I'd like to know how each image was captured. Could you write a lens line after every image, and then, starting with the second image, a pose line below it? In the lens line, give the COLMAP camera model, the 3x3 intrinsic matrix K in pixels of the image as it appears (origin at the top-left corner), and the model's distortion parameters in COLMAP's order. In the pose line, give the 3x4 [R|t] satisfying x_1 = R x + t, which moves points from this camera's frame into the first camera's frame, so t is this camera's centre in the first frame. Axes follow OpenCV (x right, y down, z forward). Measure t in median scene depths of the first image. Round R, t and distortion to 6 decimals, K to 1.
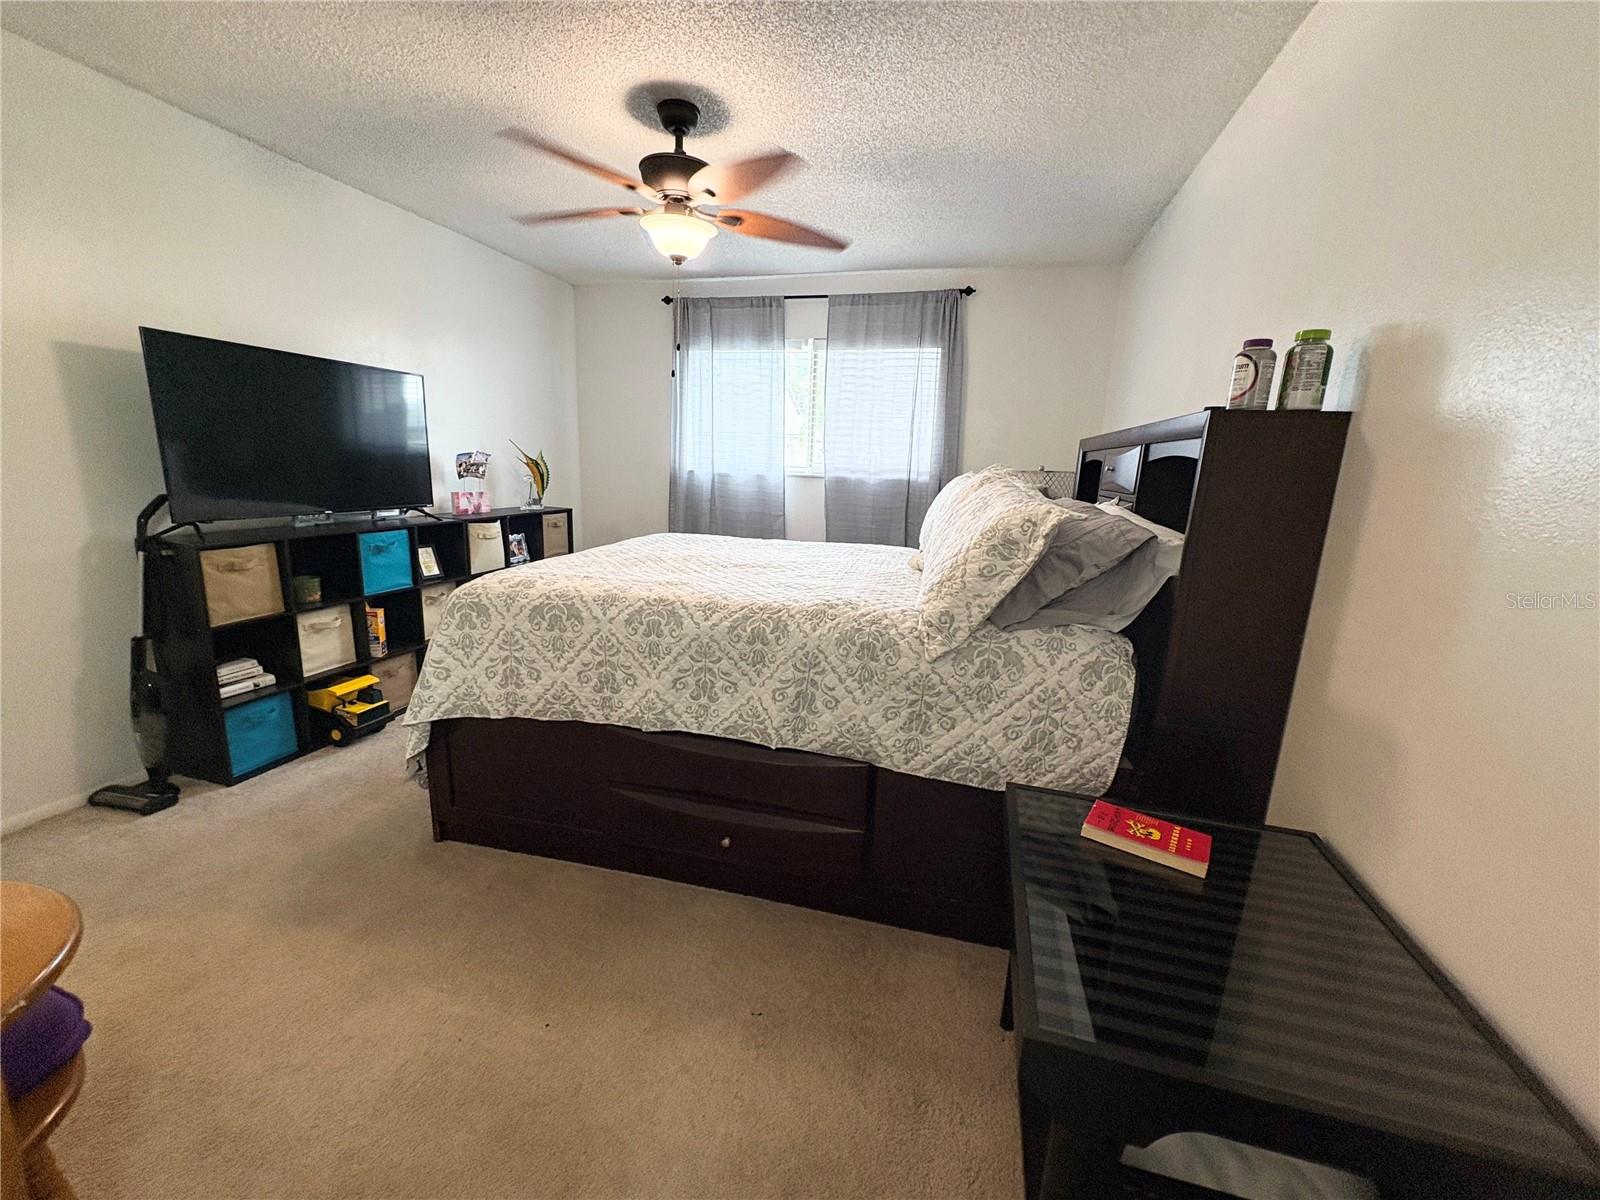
lens RADIAL K [[640.2, 0, 798.5], [0, 640.2, 596.5], [0, 0, 1]] dist [0.009310, -0.001682]
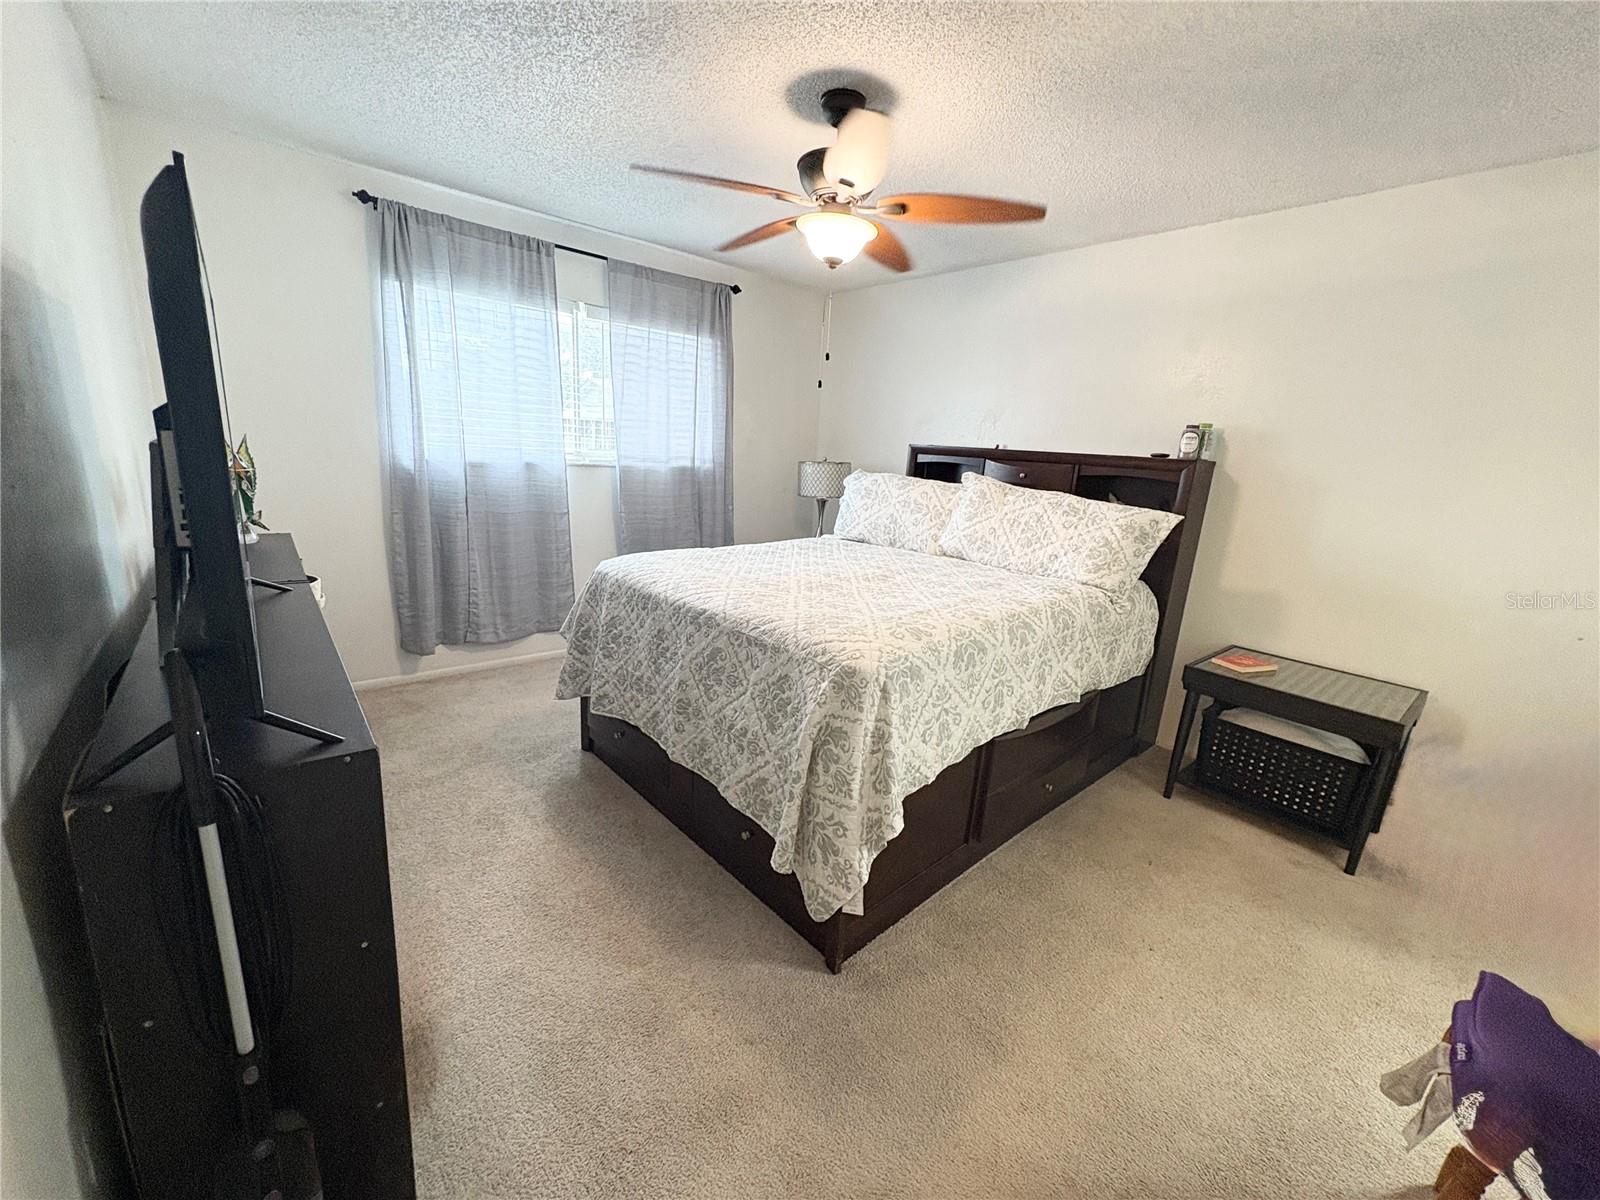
lens RADIAL K [[640.2, 0, 795.7], [0, 640.2, 601.4], [0, 0, 1]] dist [0.009310, -0.001682]
pose [[0.562425, -0.200940, 0.802061, -0.630675], [0.131414, 0.979415, 0.153222, -0.115321], [-0.816338, 0.019227, 0.577254, 0.305968]]
